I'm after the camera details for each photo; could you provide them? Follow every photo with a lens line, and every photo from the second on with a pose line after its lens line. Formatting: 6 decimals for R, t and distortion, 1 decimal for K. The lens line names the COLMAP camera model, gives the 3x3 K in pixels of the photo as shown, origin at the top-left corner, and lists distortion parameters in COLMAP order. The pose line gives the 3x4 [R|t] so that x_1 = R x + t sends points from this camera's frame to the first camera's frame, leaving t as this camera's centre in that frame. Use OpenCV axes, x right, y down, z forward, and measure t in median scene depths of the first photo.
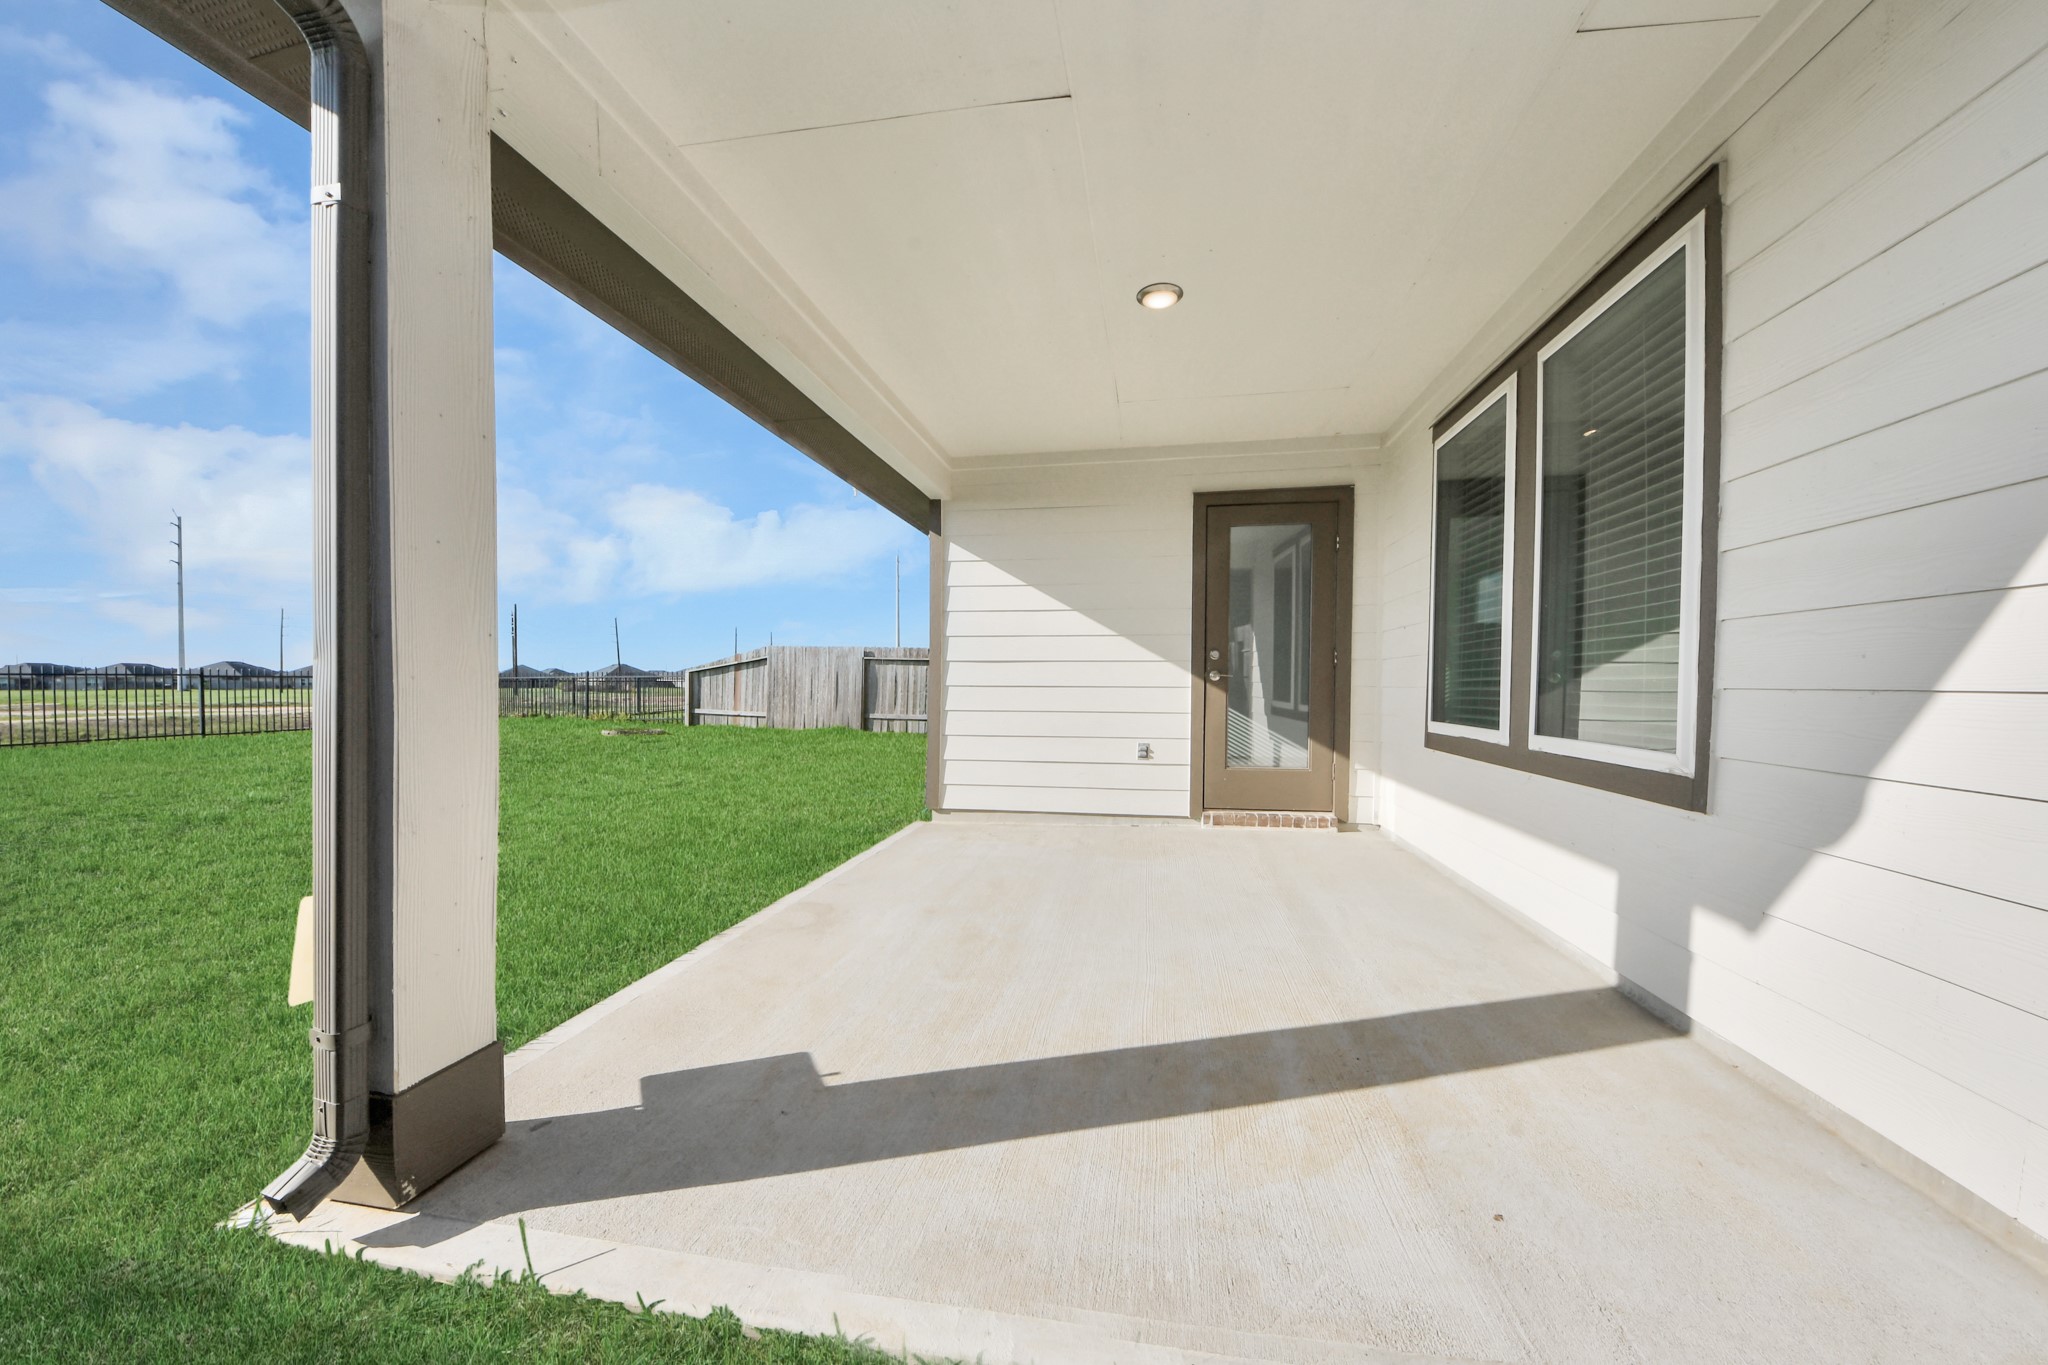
lens RADIAL K [[749.0, 0, 1036.7], [0, 749.0, 679.5], [0, 0, 1]] dist [0.000877, -0.006048]
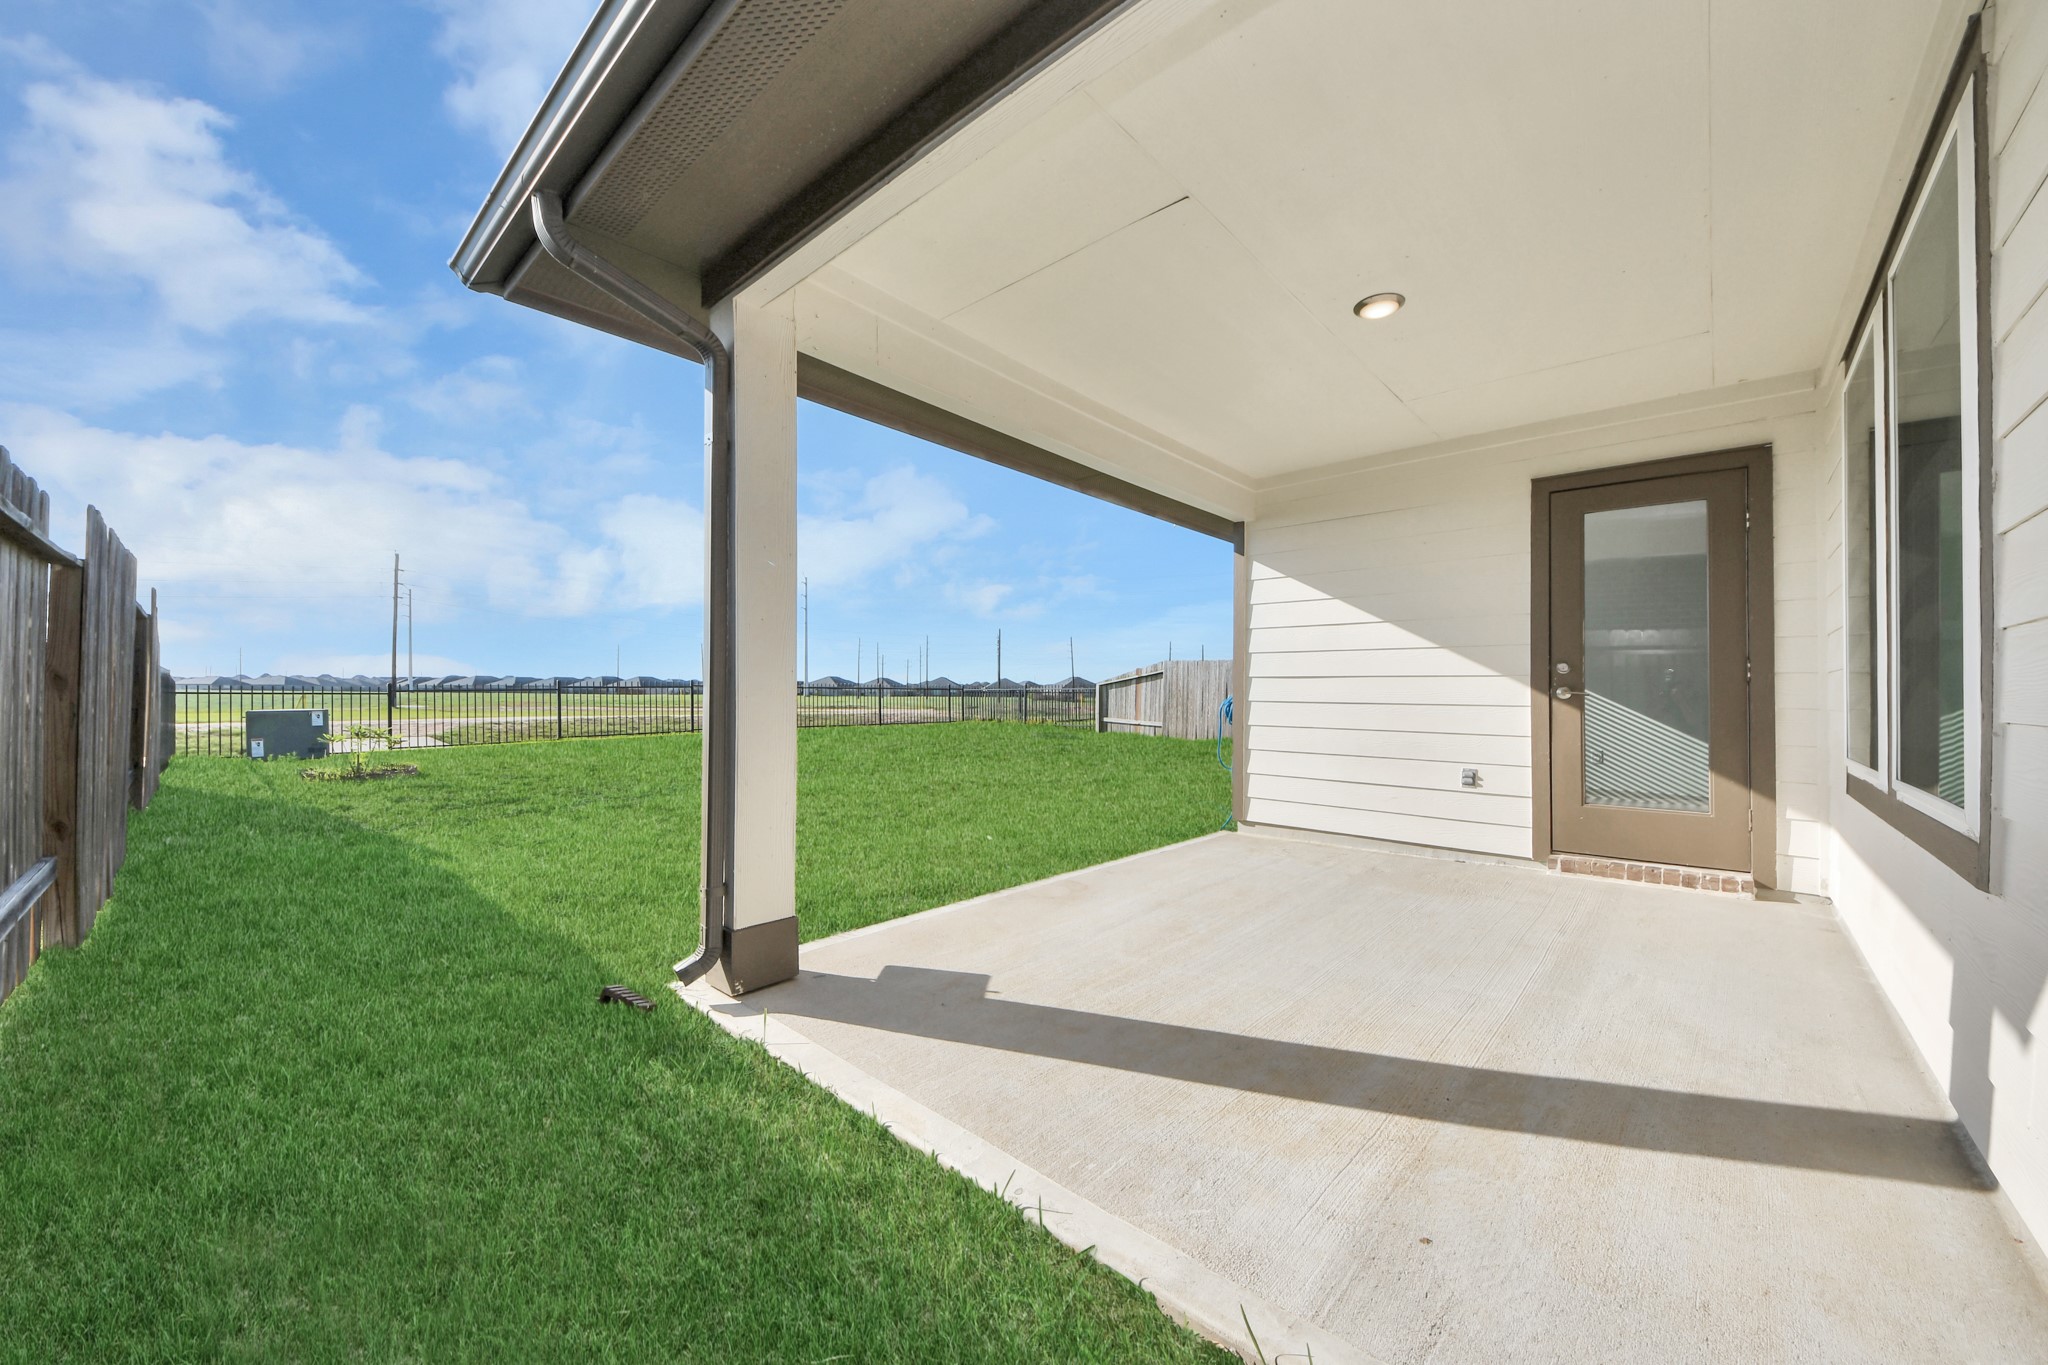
lens RADIAL K [[749.0, 0, 1020.3], [0, 749.0, 670.2], [0, 0, 1]] dist [0.000877, -0.006048]
pose [[0.846680, -0.008142, -0.532040, 0.168650], [-0.007511, 0.999600, -0.027248, -0.002818], [0.532050, 0.027067, 0.846280, -0.038602]]
